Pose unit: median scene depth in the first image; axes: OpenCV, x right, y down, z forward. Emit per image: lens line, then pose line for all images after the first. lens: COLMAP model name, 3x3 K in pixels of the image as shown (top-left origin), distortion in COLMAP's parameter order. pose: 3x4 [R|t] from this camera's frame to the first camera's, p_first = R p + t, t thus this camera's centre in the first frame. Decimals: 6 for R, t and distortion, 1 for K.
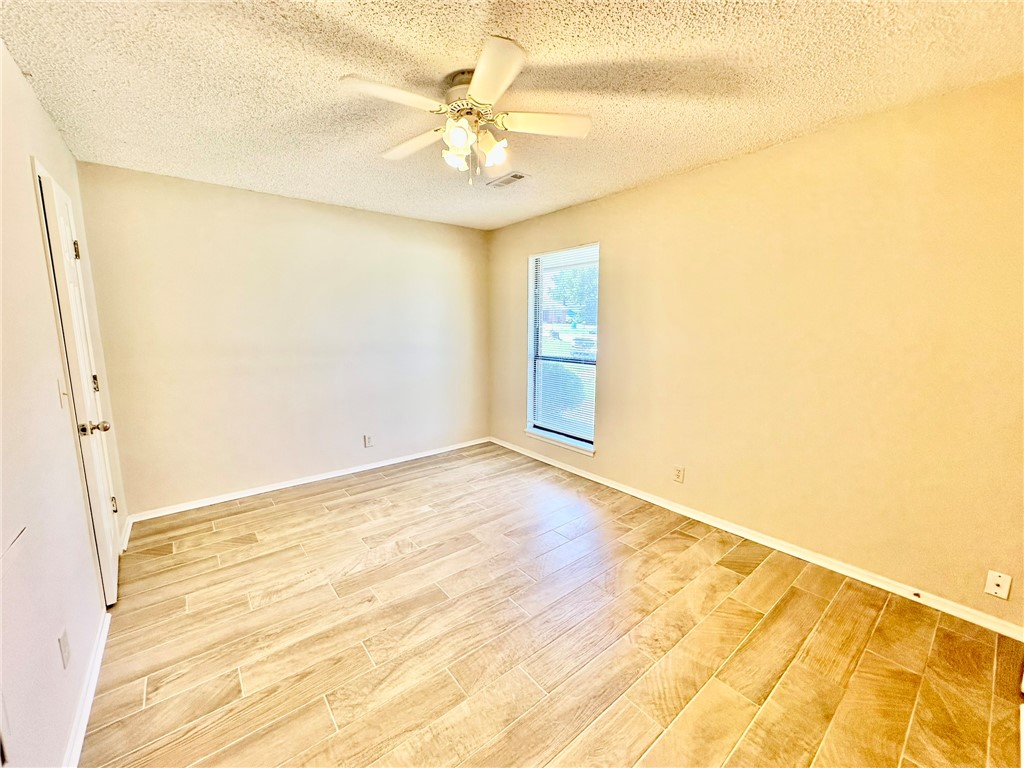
lens RADIAL K [[406.6, 0, 508.2], [0, 406.6, 382.2], [0, 0, 1]] dist [-0.006715, 0.000822]
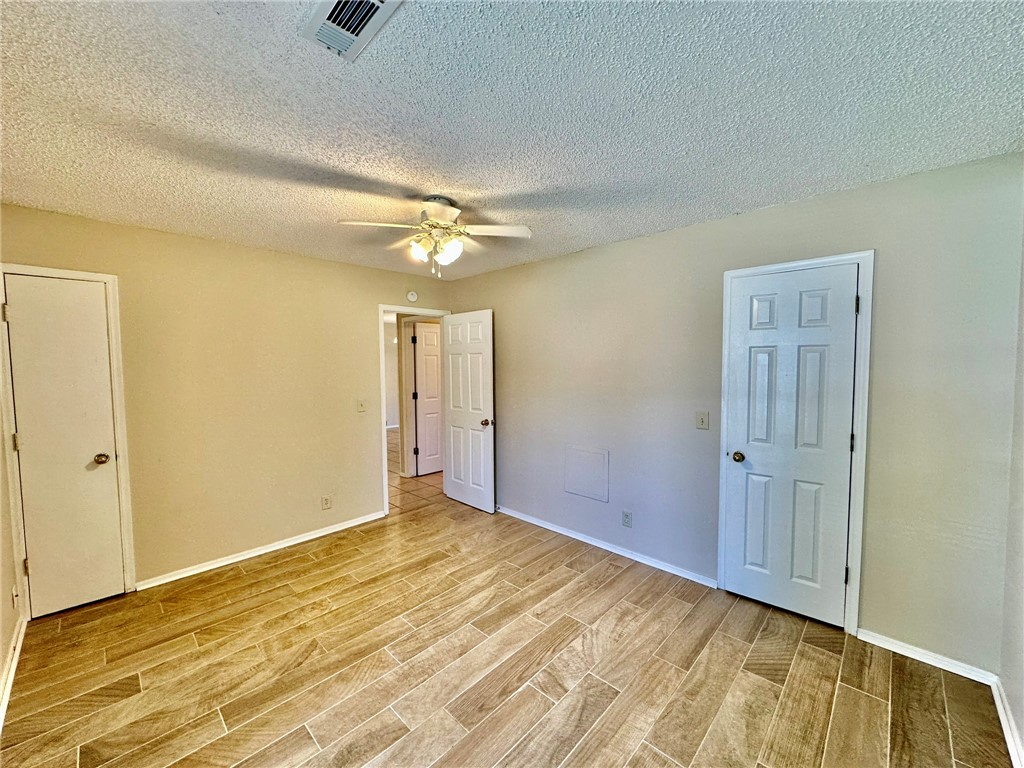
lens RADIAL K [[406.6, 0, 508.3], [0, 406.6, 392.6], [0, 0, 1]] dist [-0.006715, 0.000822]
pose [[-0.992595, 0.016882, -0.120294, -0.123668], [-0.009154, 0.977085, 0.212654, -0.331370], [0.121128, 0.212180, -0.969695, 1.956056]]
